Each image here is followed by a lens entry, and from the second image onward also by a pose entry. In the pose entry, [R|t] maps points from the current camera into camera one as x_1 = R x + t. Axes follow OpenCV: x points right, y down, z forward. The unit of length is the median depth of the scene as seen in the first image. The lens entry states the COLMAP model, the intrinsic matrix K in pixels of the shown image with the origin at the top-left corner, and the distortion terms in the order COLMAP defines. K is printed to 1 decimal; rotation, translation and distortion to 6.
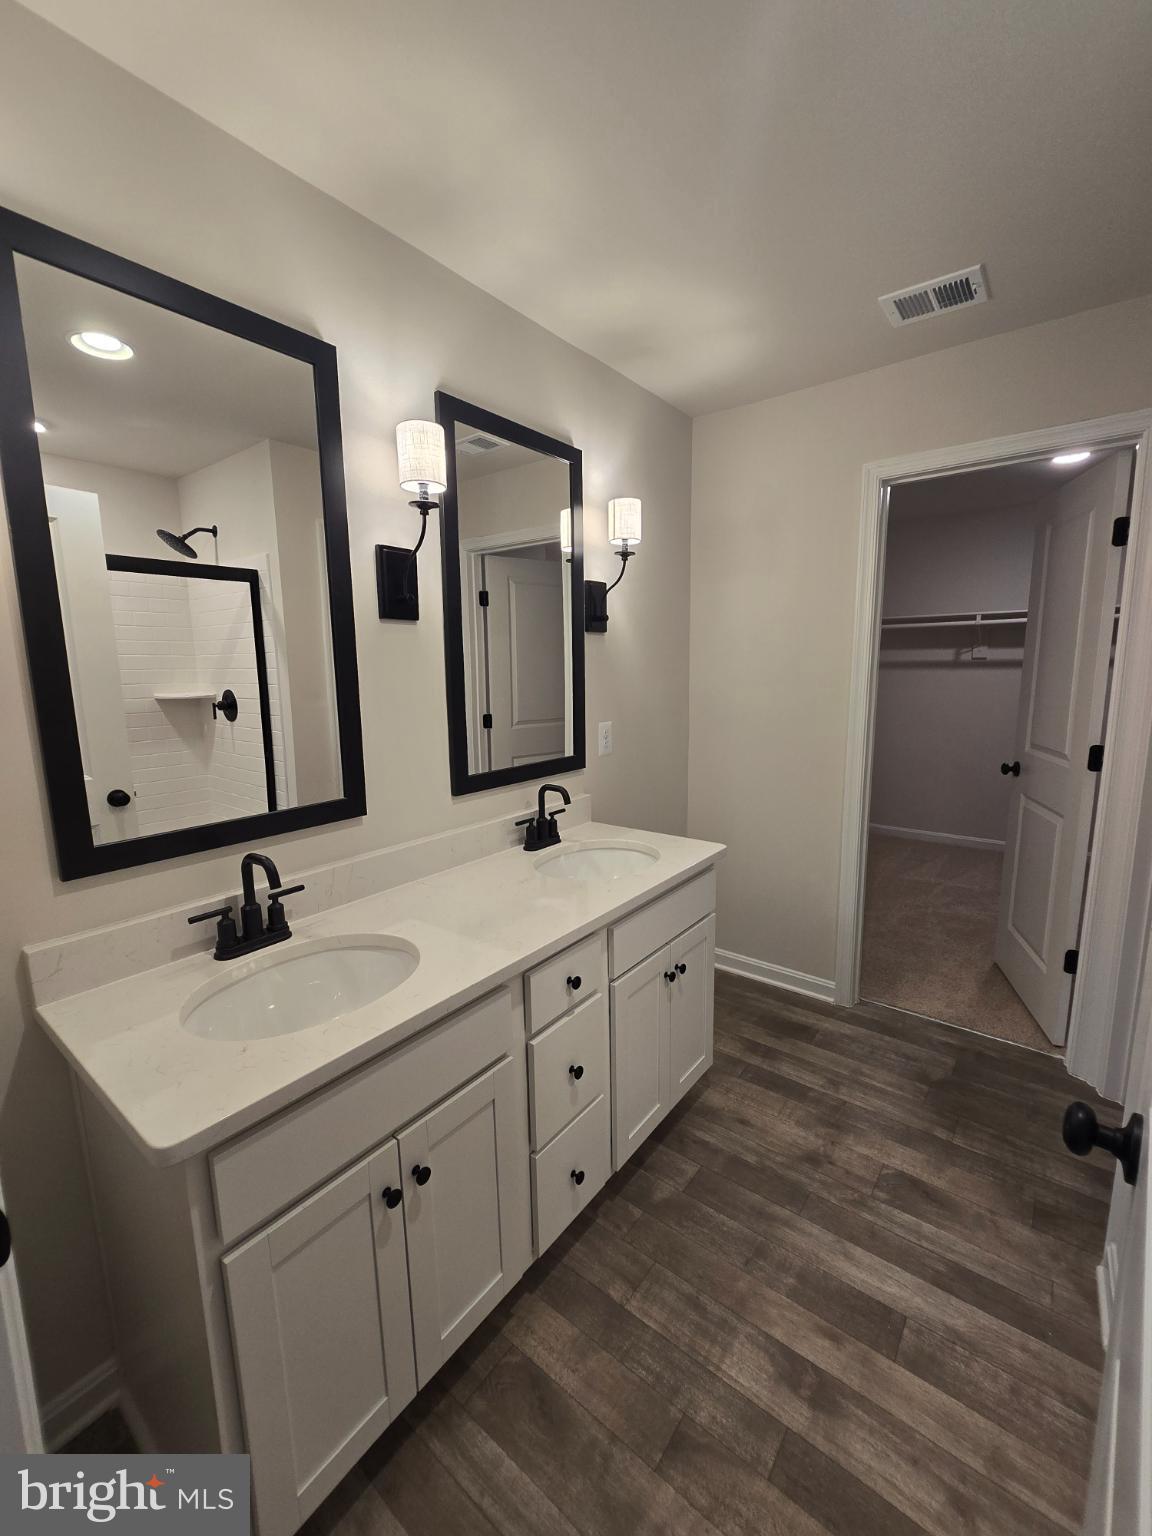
lens RADIAL K [[632.4, 0, 576.0], [0, 632.4, 768.0], [0, 0, 1]] dist [-0.006609, 0.000357]
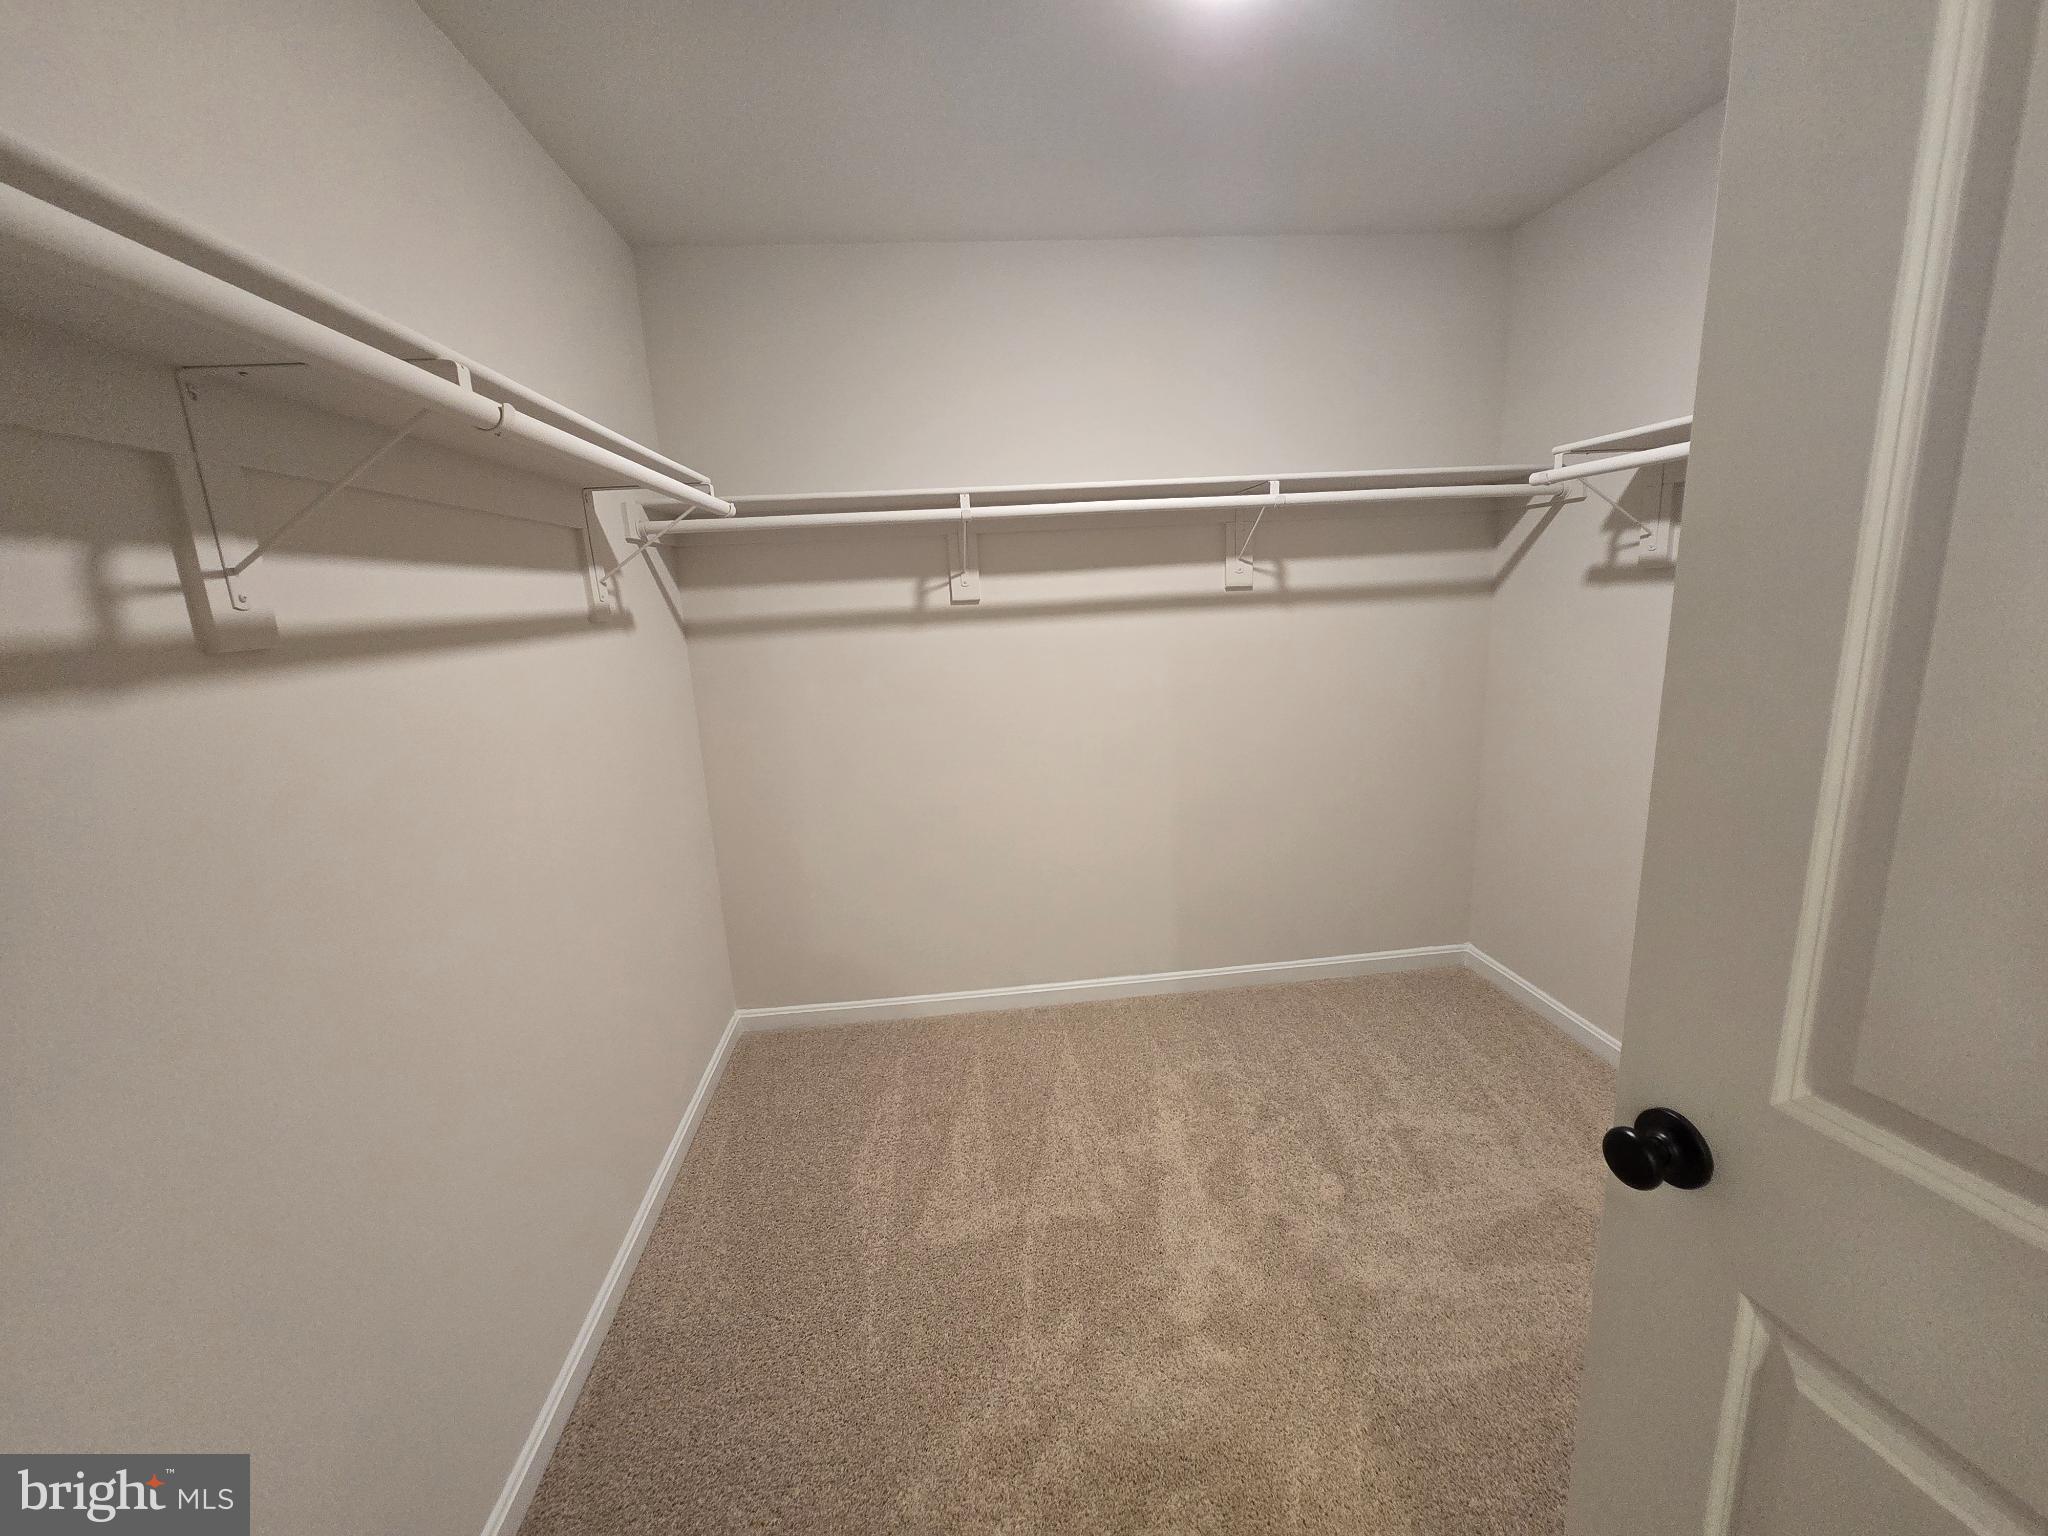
lens RADIAL K [[843.1, 0, 1024.0], [0, 843.1, 768.0], [0, 0, 1]] dist [-0.006609, 0.000357]
pose [[0.721242, -0.163210, 0.673181, 0.424999], [0.148425, 0.985686, 0.079954, -0.165890], [-0.676595, 0.042251, 0.735142, 0.903567]]
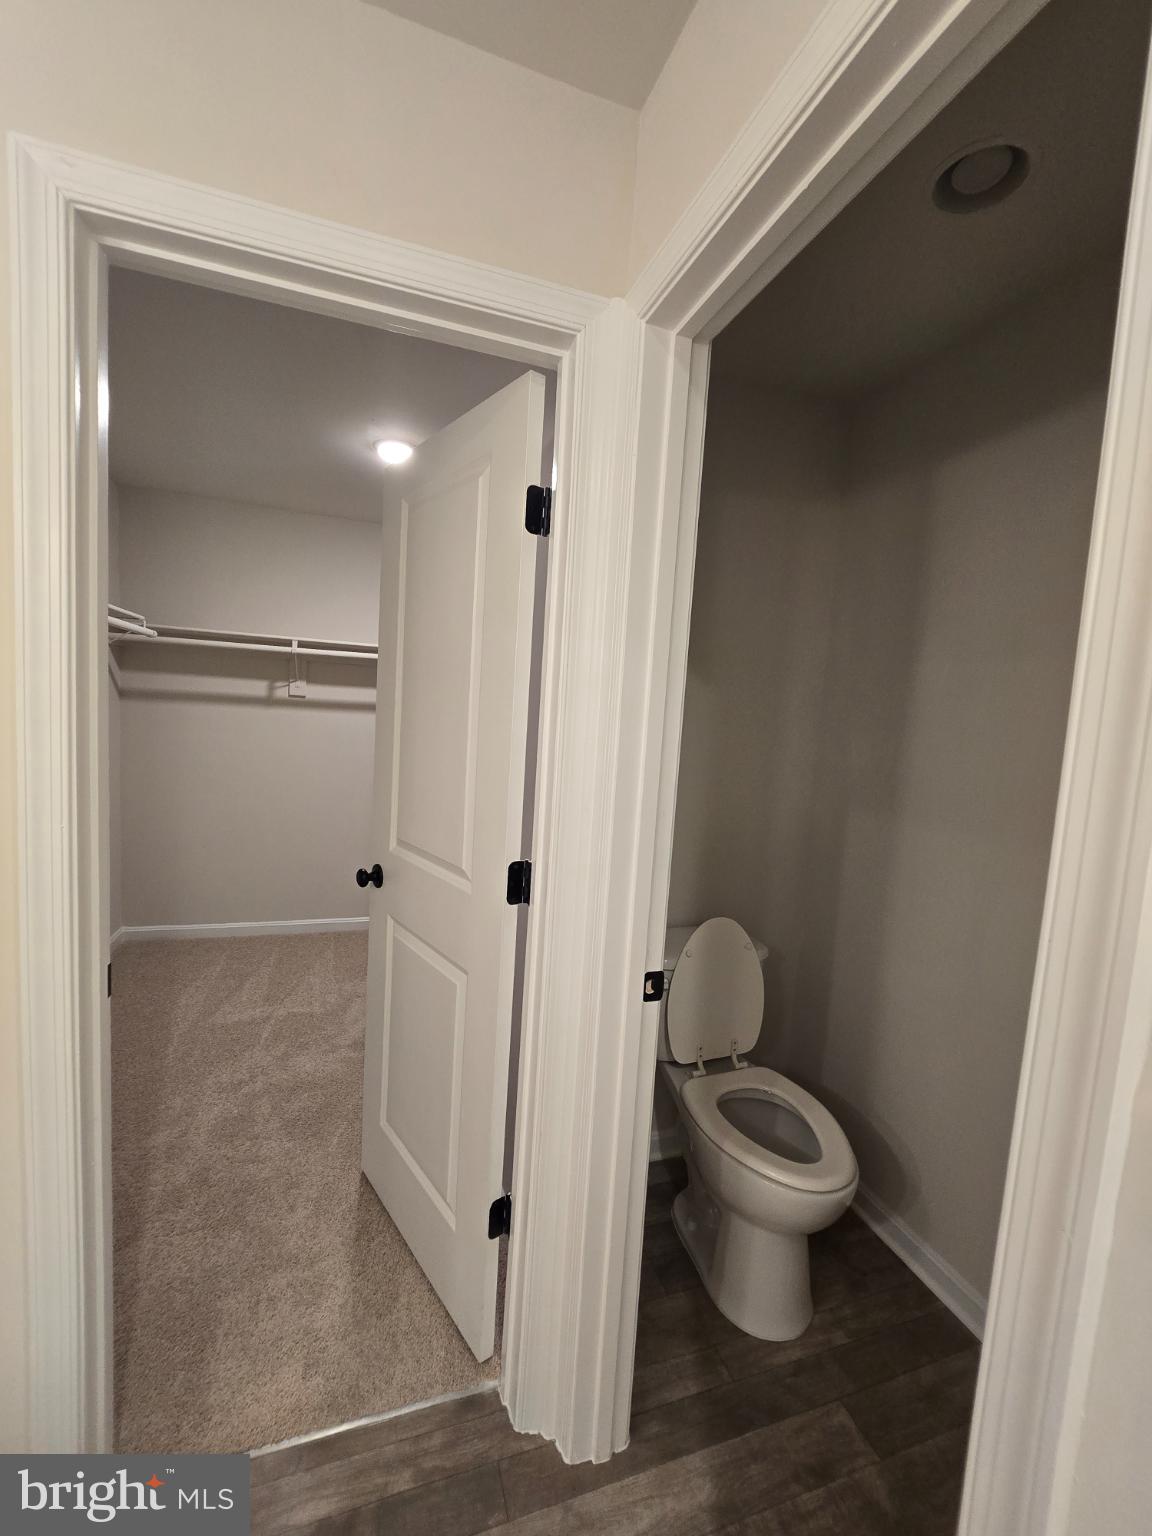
lens RADIAL K [[632.4, 0, 576.0], [0, 632.4, 768.0], [0, 0, 1]] dist [-0.006609, 0.000357]
pose [[0.542017, -0.025752, 0.839973, 0.264212], [0.064931, 0.997826, -0.011307, -0.085669], [-0.837855, 0.060669, 0.542511, 0.463430]]
